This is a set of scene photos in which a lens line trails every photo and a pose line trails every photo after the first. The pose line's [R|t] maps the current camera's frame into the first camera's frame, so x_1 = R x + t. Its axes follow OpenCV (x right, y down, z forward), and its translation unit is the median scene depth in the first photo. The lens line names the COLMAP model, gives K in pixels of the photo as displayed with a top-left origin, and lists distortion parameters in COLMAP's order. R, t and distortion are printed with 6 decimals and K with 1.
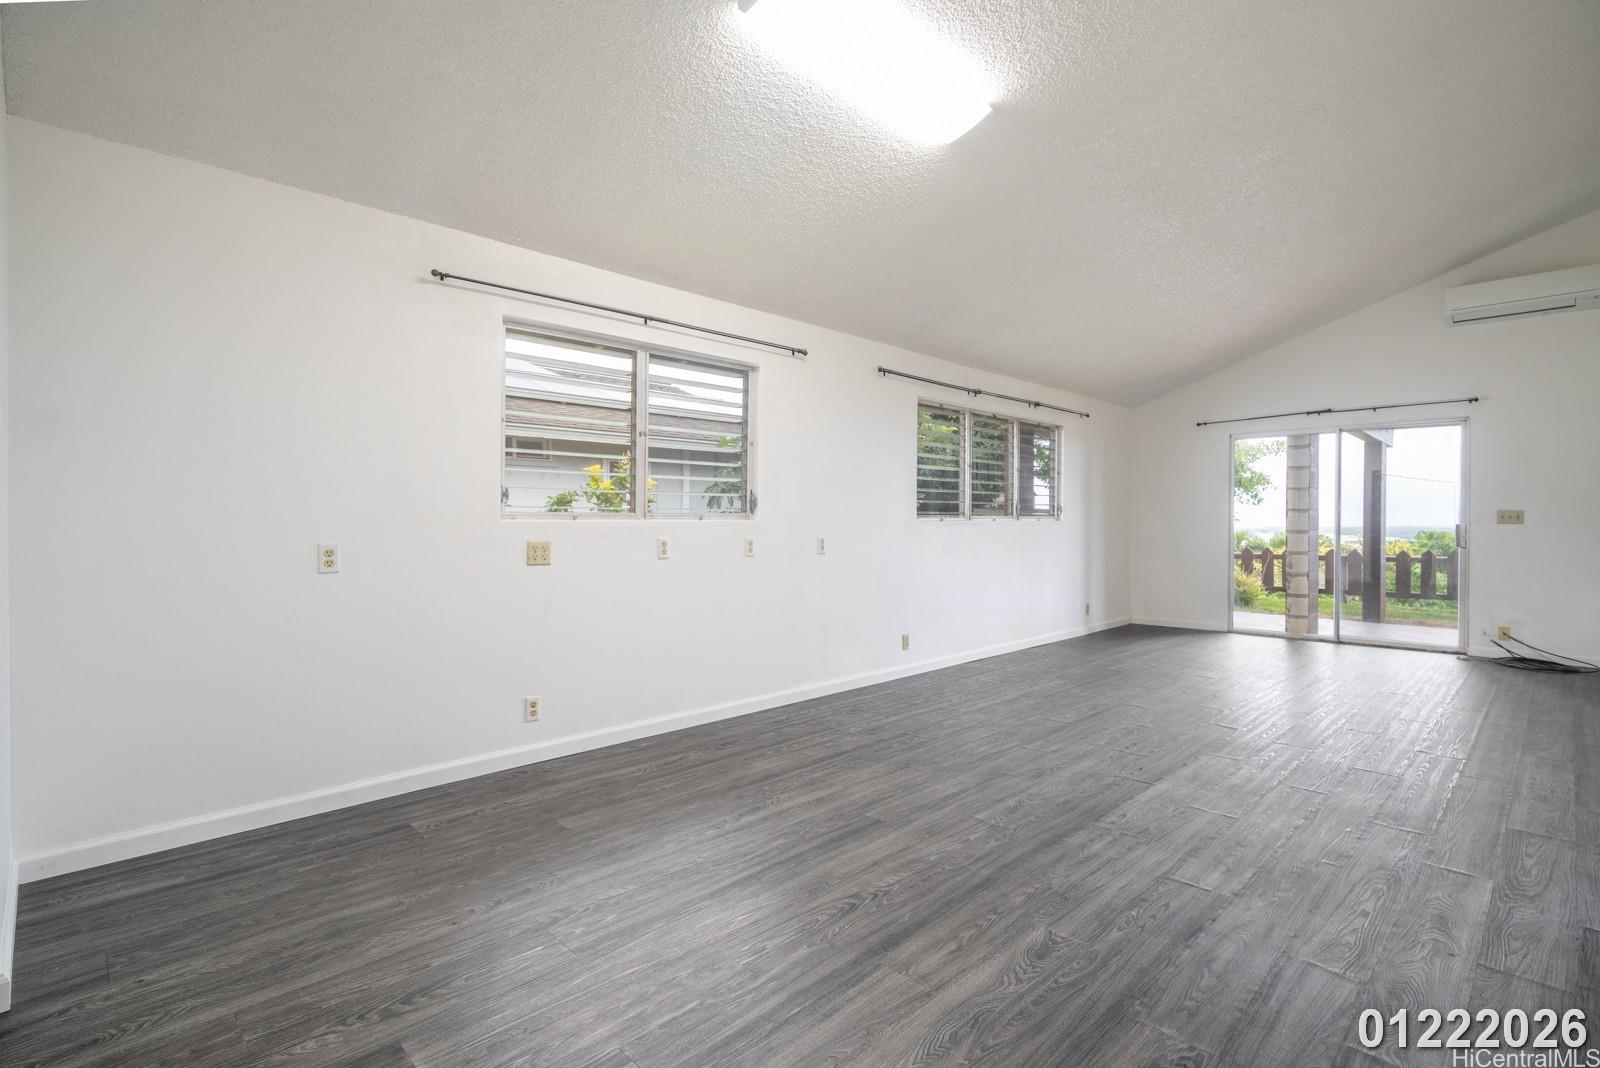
lens RADIAL K [[726.8, 0, 811.2], [0, 726.8, 538.9], [0, 0, 1]] dist [0.002394, 0.000403]
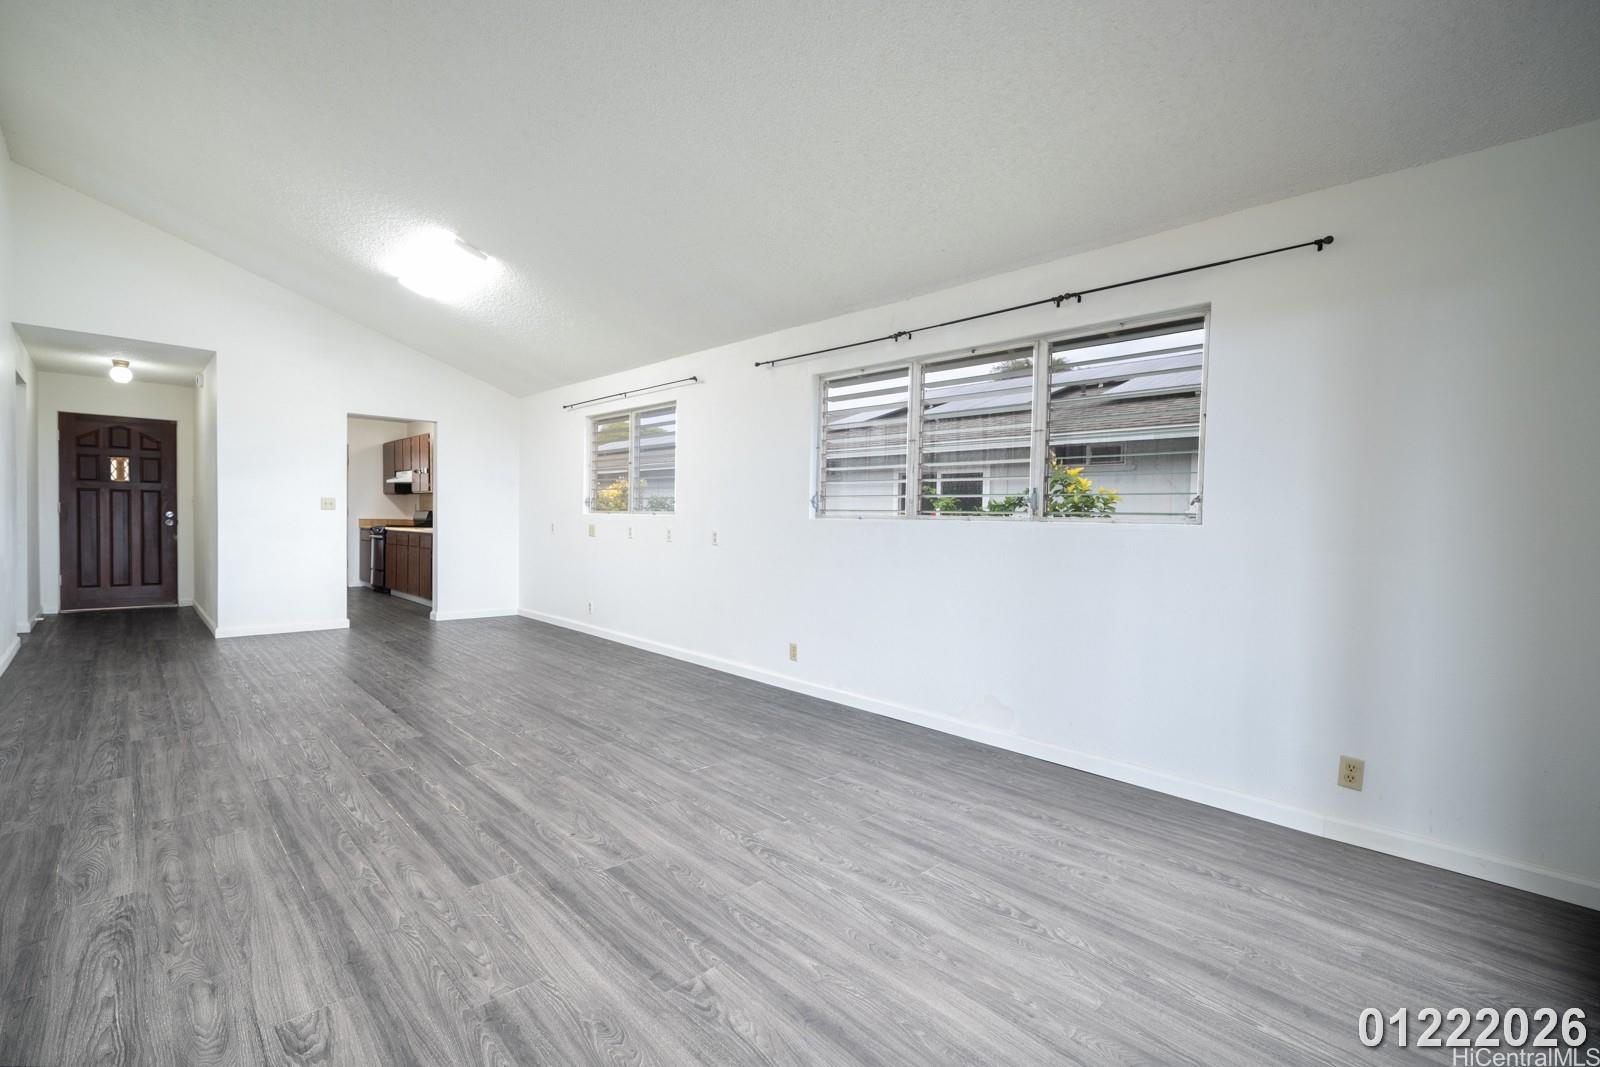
lens RADIAL K [[726.8, 0, 797.4], [0, 726.8, 536.5], [0, 0, 1]] dist [0.002394, 0.000403]
pose [[-0.039180, 0.017051, -0.999087, 1.042838], [-0.043360, 0.998884, 0.018748, -0.018074], [0.998291, 0.044055, -0.038397, 1.055596]]
